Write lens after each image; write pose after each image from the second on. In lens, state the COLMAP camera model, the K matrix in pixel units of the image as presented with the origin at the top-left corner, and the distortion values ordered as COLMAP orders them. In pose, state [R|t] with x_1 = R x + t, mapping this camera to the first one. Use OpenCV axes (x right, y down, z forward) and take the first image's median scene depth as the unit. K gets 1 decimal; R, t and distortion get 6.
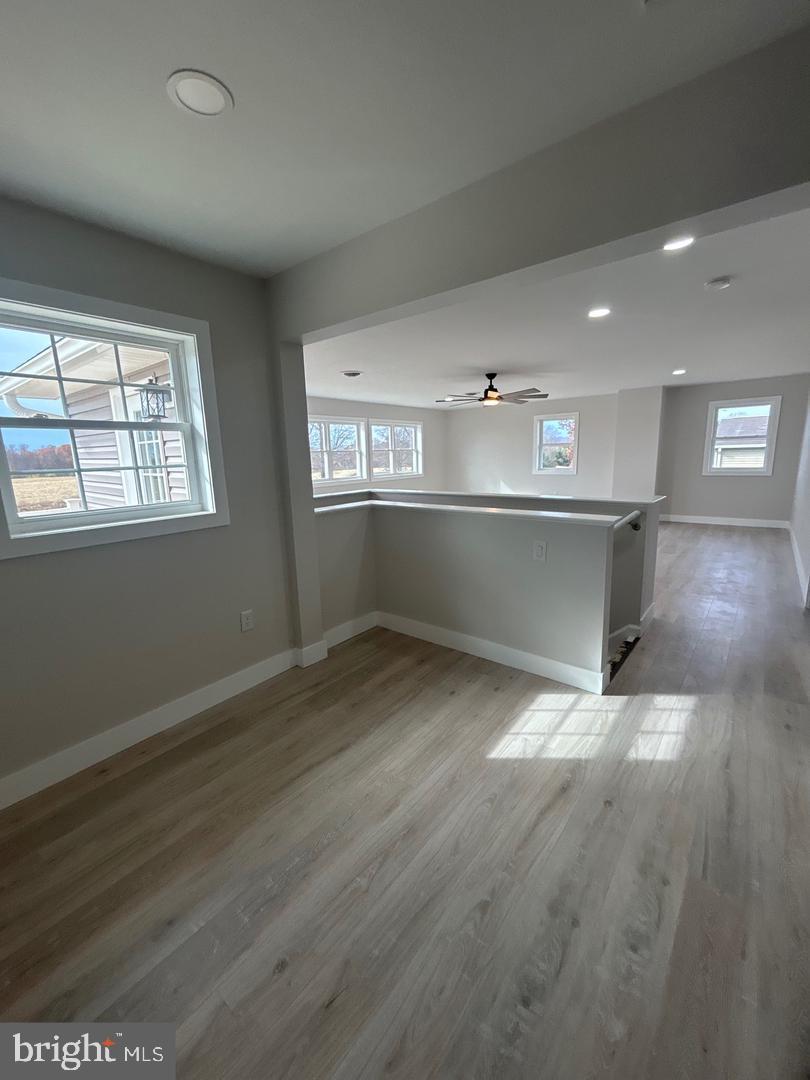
lens RADIAL K [[434.3, 0, 406.8], [0, 434.3, 538.9], [0, 0, 1]] dist [-0.002035, -0.000643]
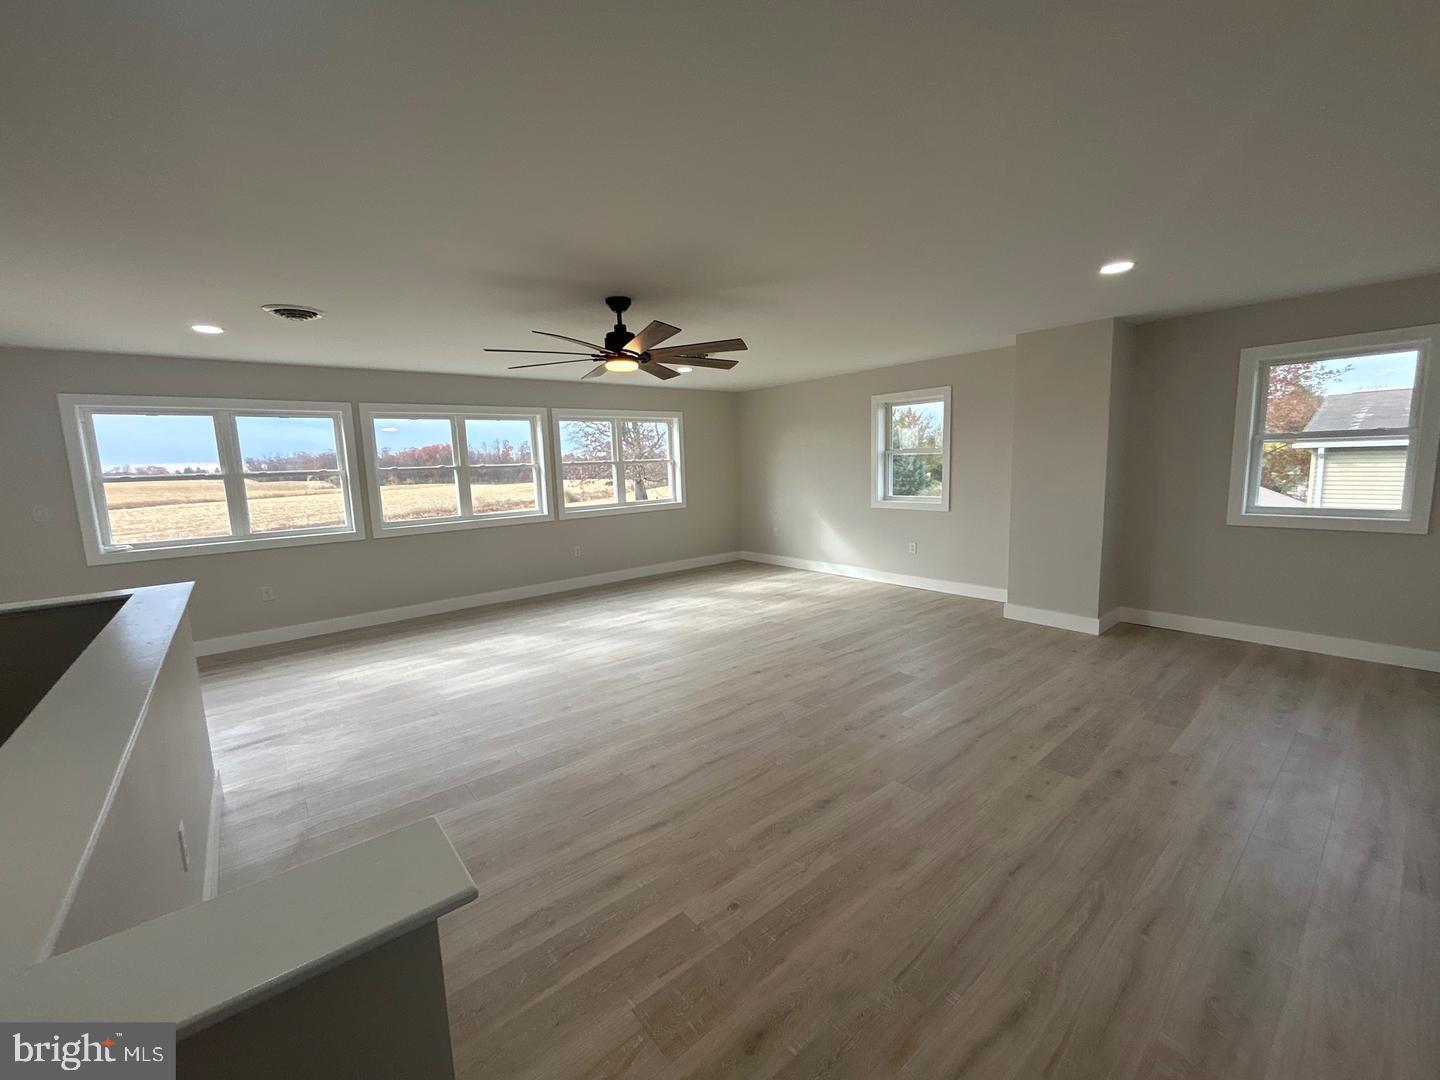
lens RADIAL K [[579.1, 0, 717.3], [0, 579.1, 536.7], [0, 0, 1]] dist [-0.002035, -0.000643]
pose [[0.979929, 0.022647, -0.198054, 0.302098], [-0.033067, 0.998228, -0.049465, -0.089423], [0.196583, 0.055021, 0.978942, 0.349630]]
